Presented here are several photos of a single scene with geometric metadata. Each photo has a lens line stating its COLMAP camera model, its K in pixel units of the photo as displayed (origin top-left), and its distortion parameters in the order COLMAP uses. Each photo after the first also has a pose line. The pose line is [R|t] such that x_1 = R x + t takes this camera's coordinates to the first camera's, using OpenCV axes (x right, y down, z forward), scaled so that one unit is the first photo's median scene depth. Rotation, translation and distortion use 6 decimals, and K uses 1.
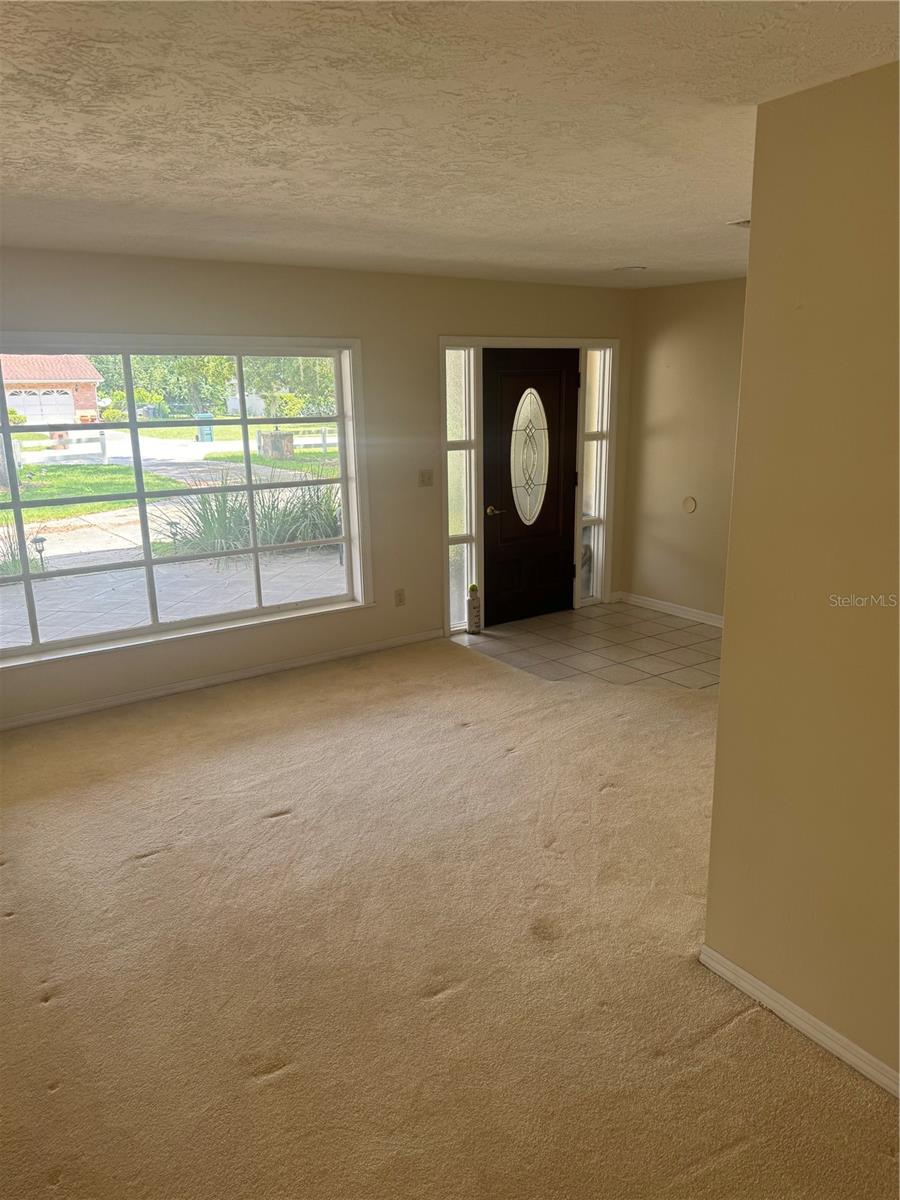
lens RADIAL K [[835.9, 0, 452.1], [0, 835.9, 599.6], [0, 0, 1]] dist [0.085127, -0.114871]
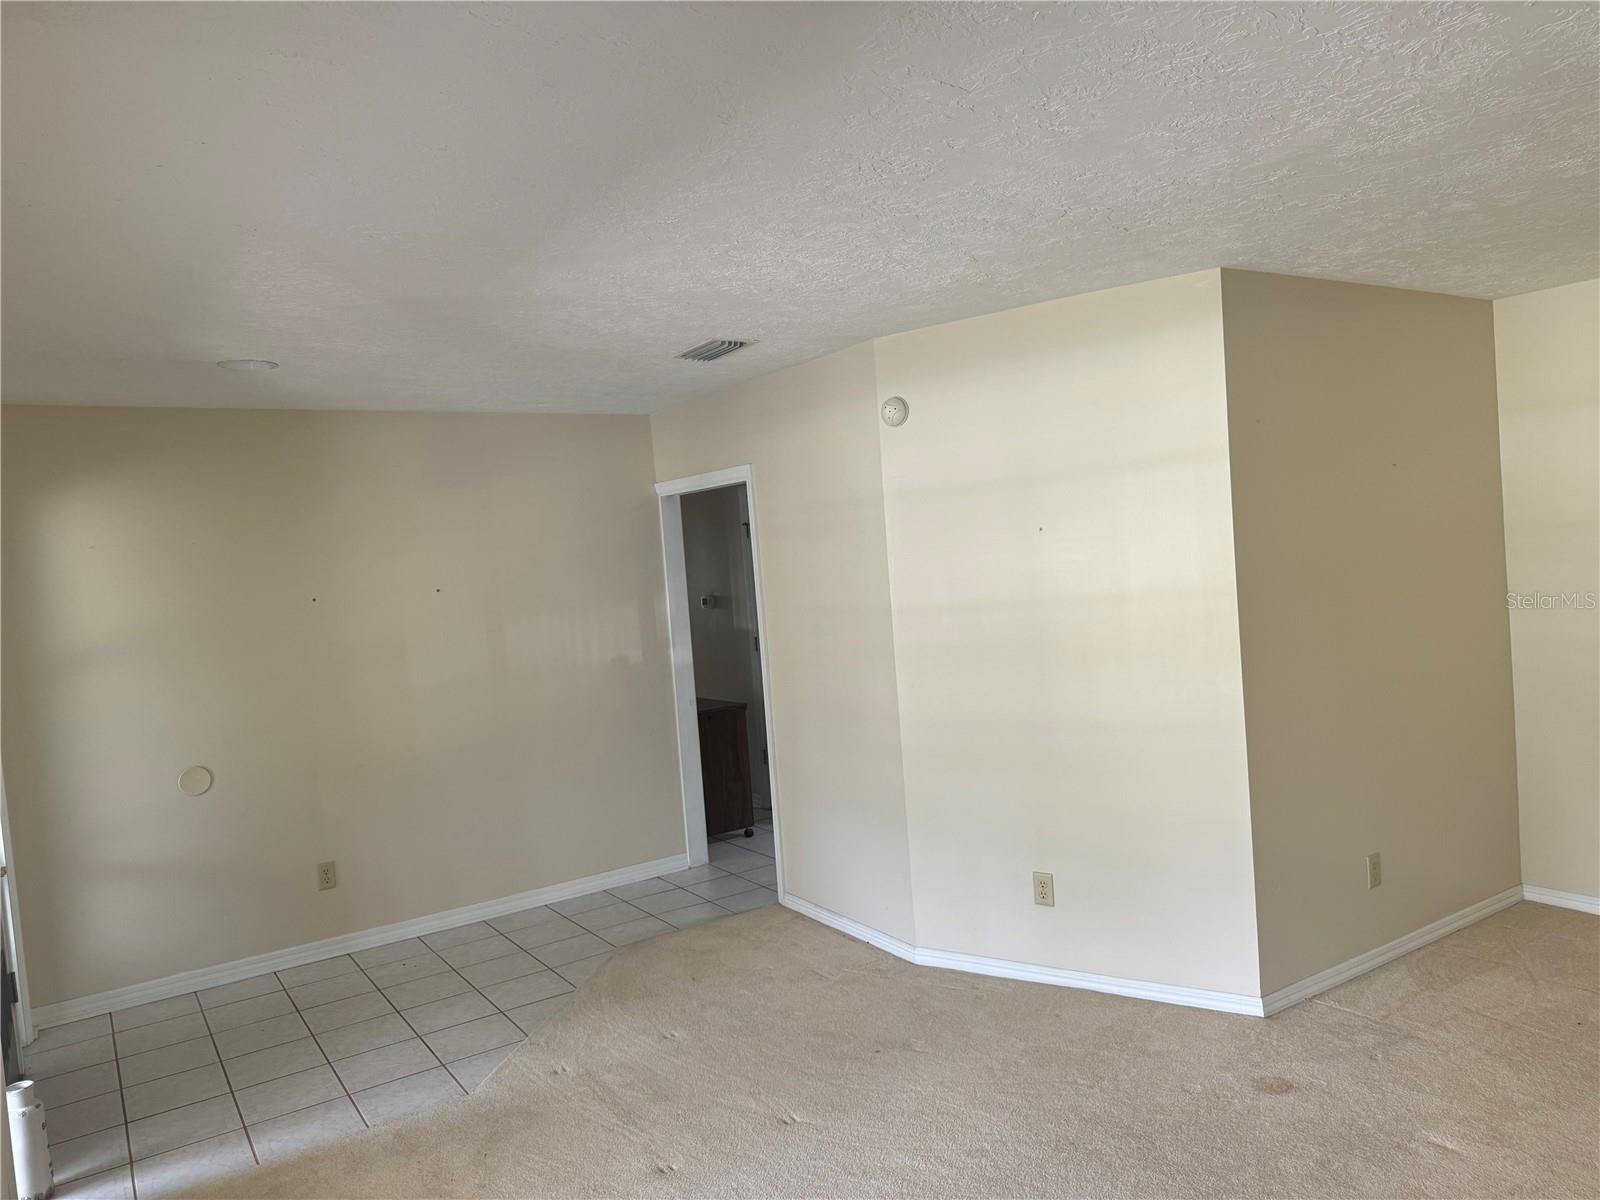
lens RADIAL K [[1114.5, 0, 802.6], [0, 1114.5, 601.2], [0, 0, 1]] dist [0.085127, -0.114871]
pose [[0.006330, -0.026503, 0.999629, -0.533594], [0.315494, 0.948645, 0.023154, -0.133712], [-0.948906, 0.315231, 0.014366, 0.658988]]
